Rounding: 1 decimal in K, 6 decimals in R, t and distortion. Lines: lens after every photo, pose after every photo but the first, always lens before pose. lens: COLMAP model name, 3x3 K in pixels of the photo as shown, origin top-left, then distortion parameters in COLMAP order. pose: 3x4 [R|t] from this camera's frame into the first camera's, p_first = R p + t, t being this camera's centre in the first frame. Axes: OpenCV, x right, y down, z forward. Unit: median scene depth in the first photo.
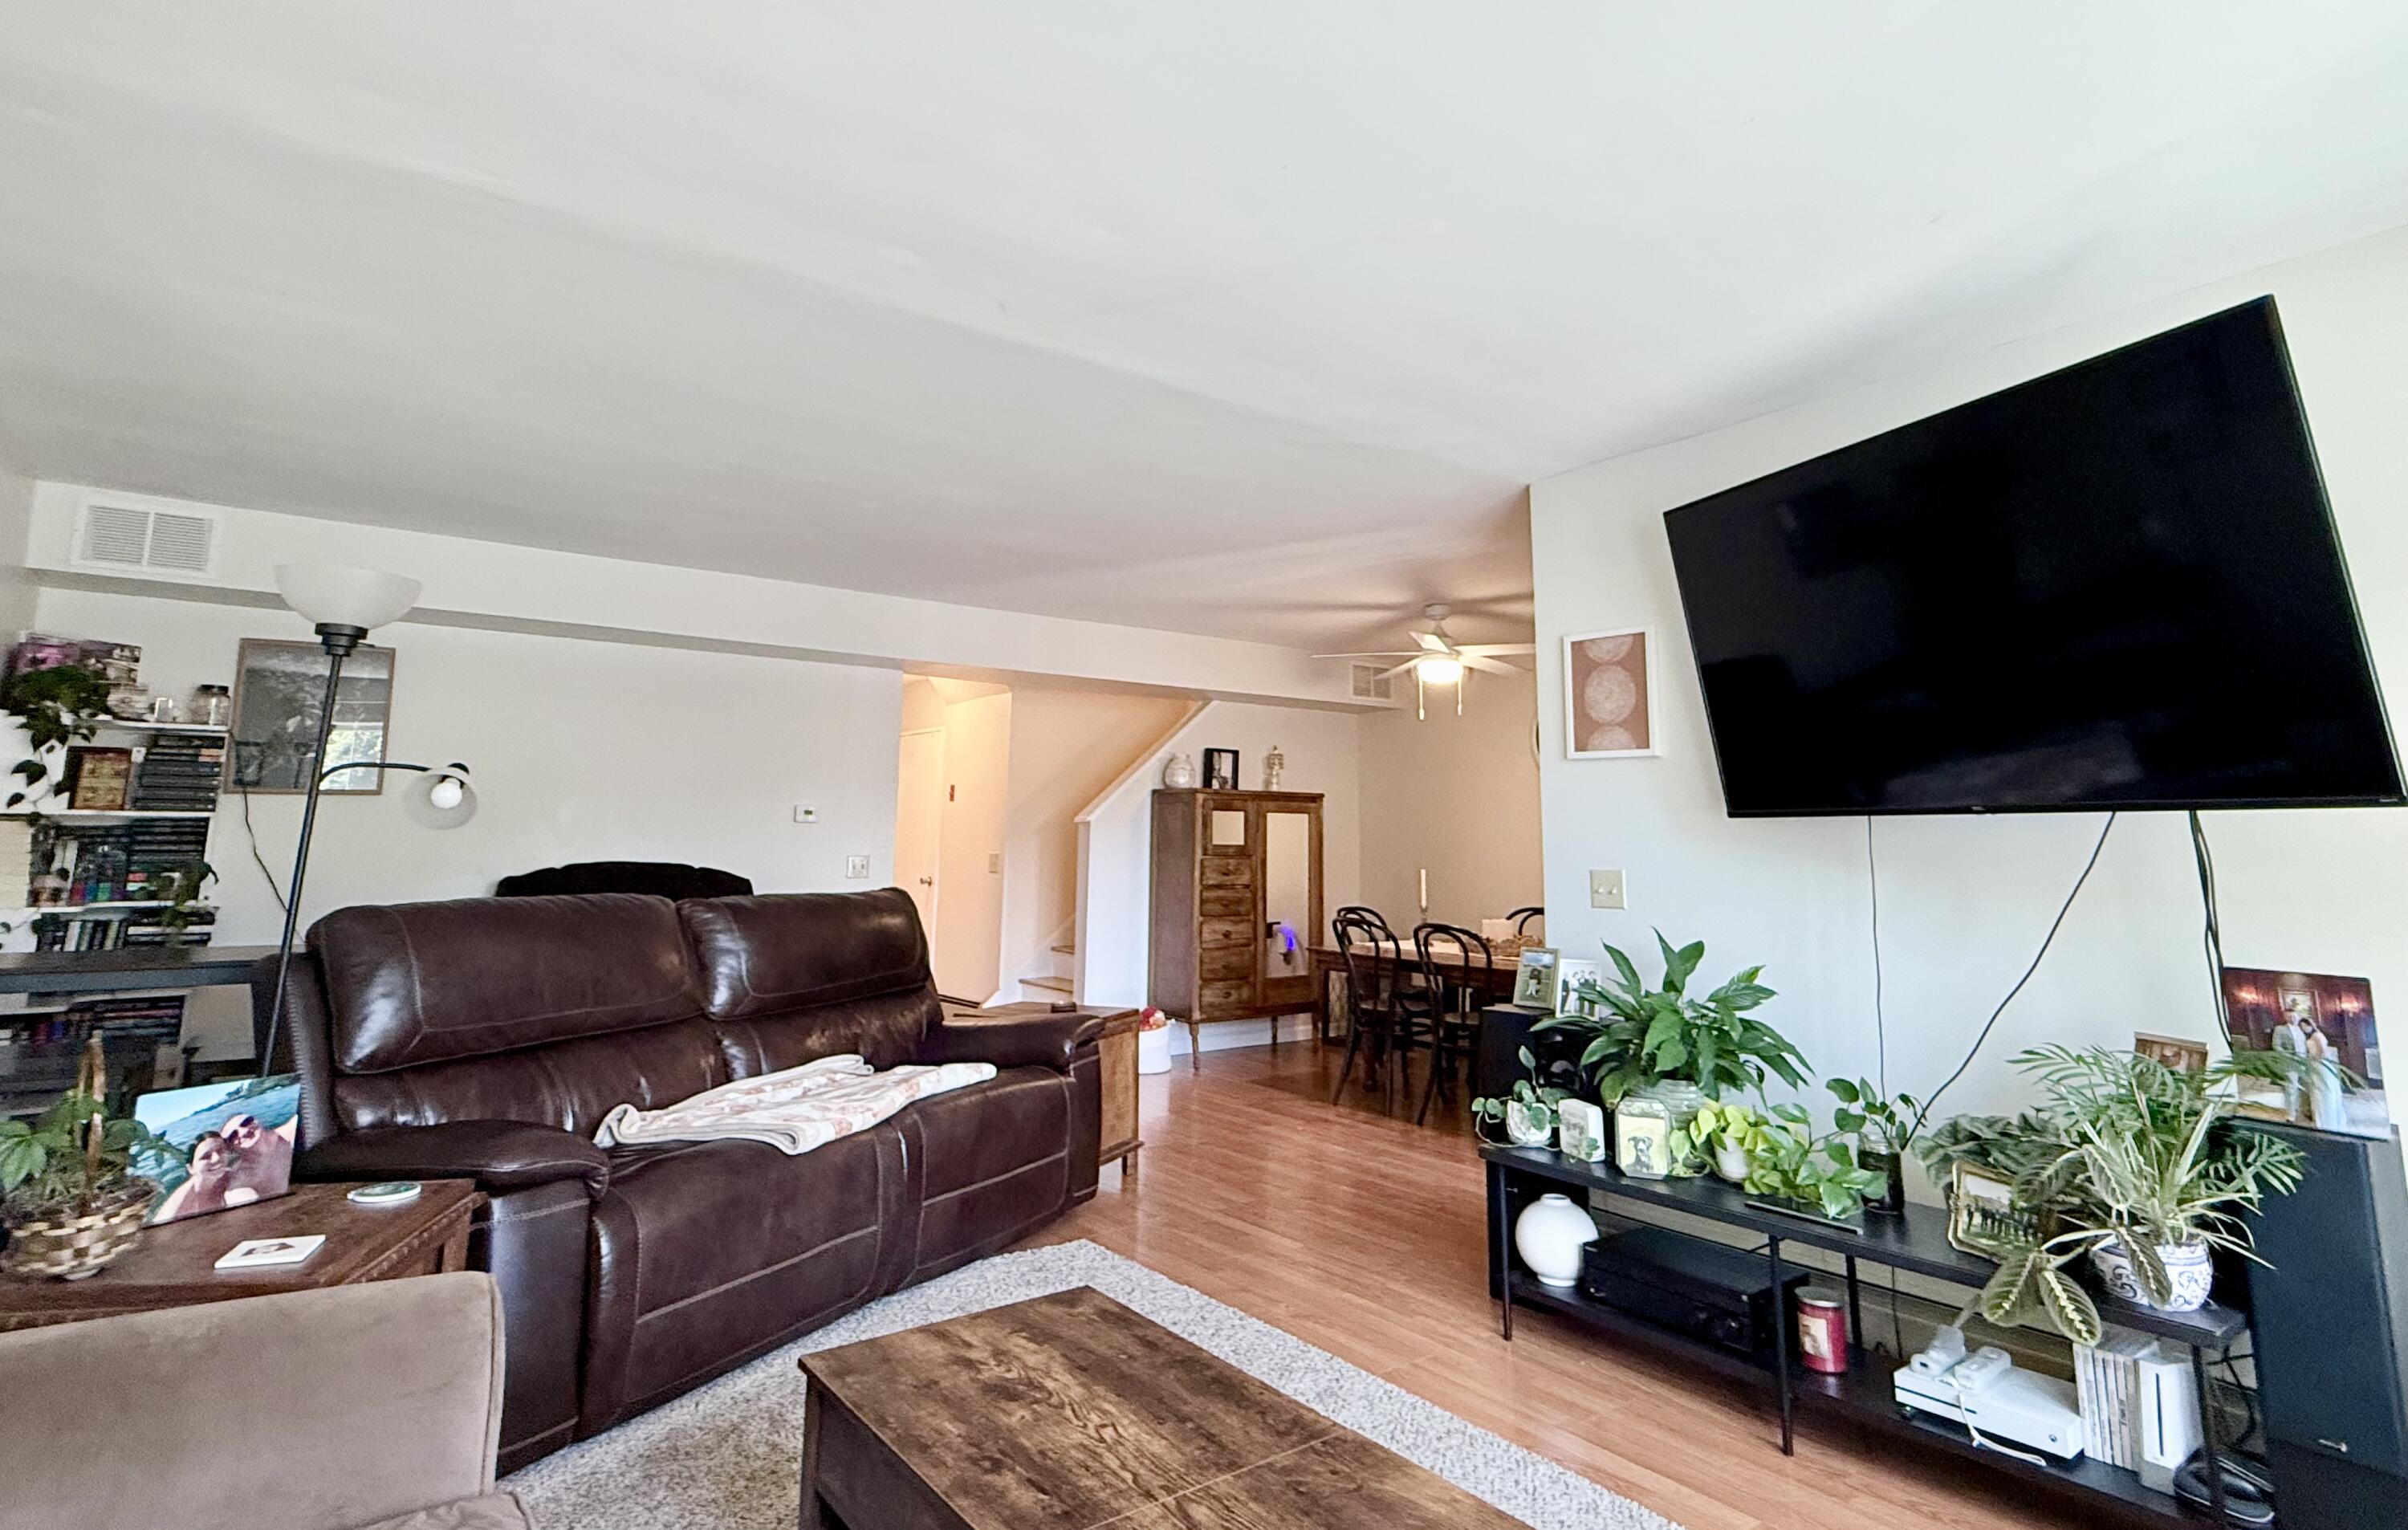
lens RADIAL K [[1226.3, 0, 1201.2], [0, 1226.3, 760.7], [0, 0, 1]] dist [-0.000161, -0.000025]
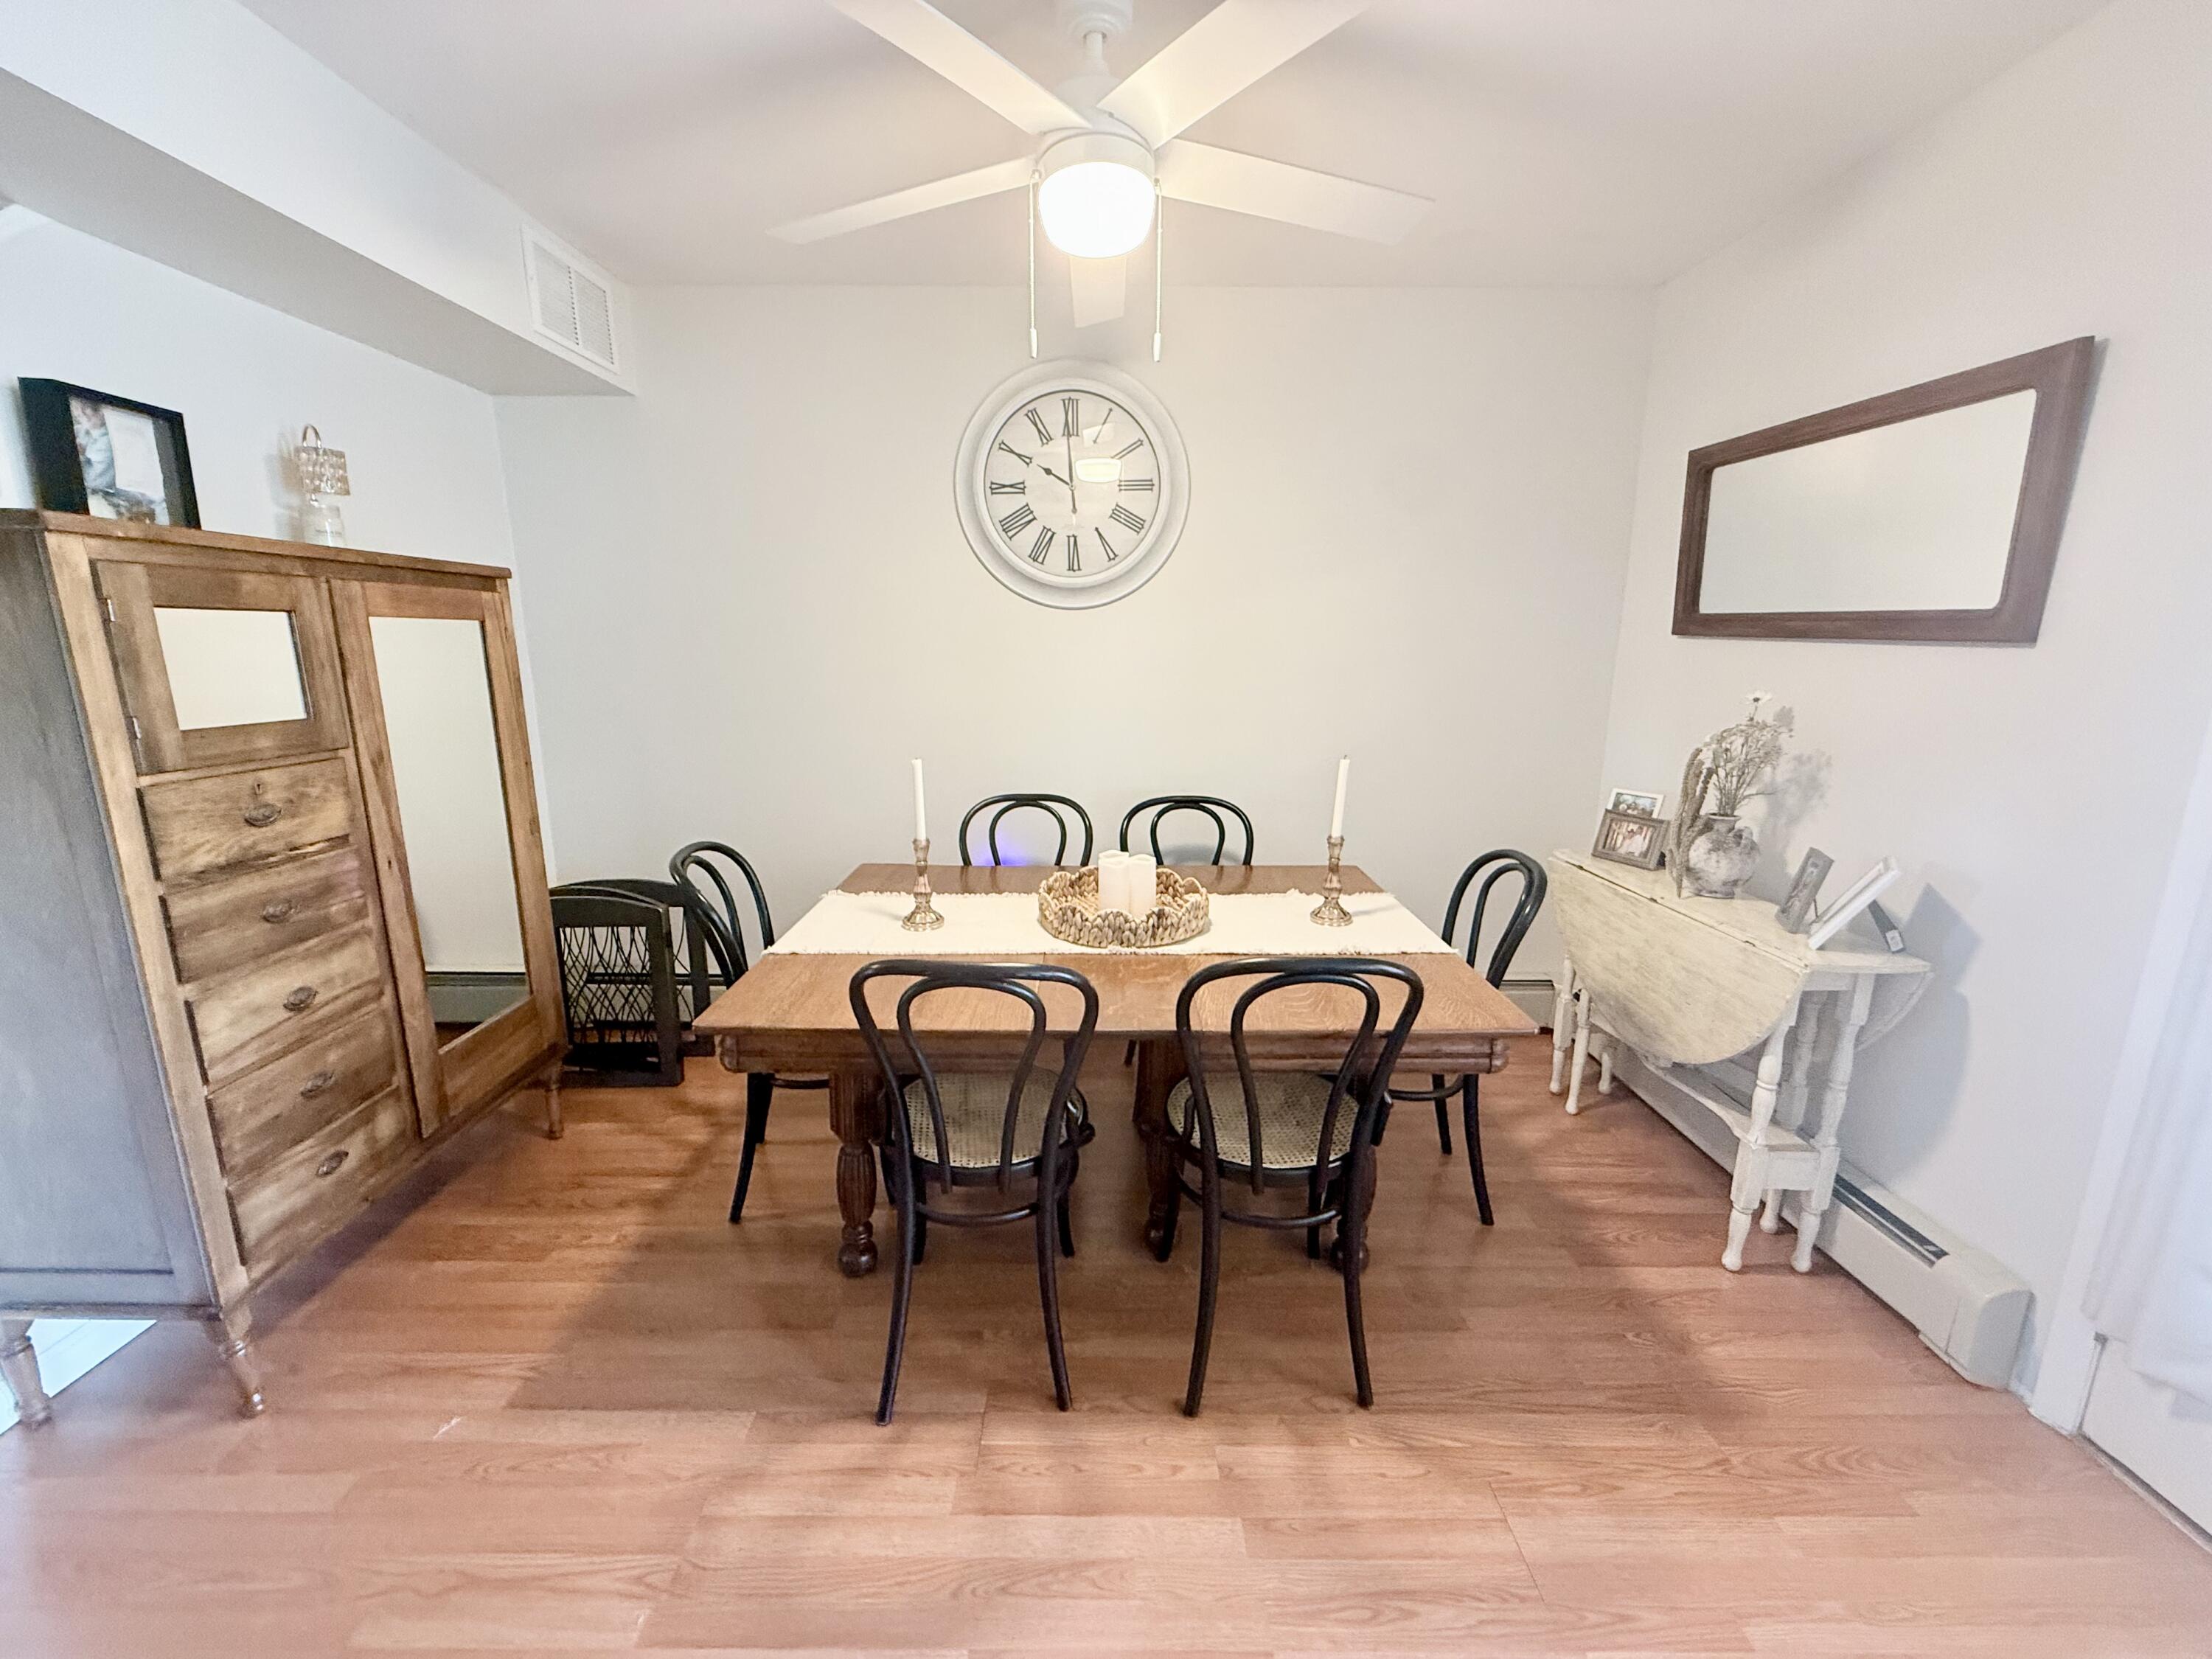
lens RADIAL K [[873.6, 0, 1106.8], [0, 873.6, 830.8], [0, 0, 1]] dist [0.000873, 0.000181]
pose [[0.603802, -0.171938, 0.778371, -0.022323], [-0.062746, 0.963179, 0.261435, 0.023727], [-0.794661, -0.206695, 0.570781, 0.696310]]
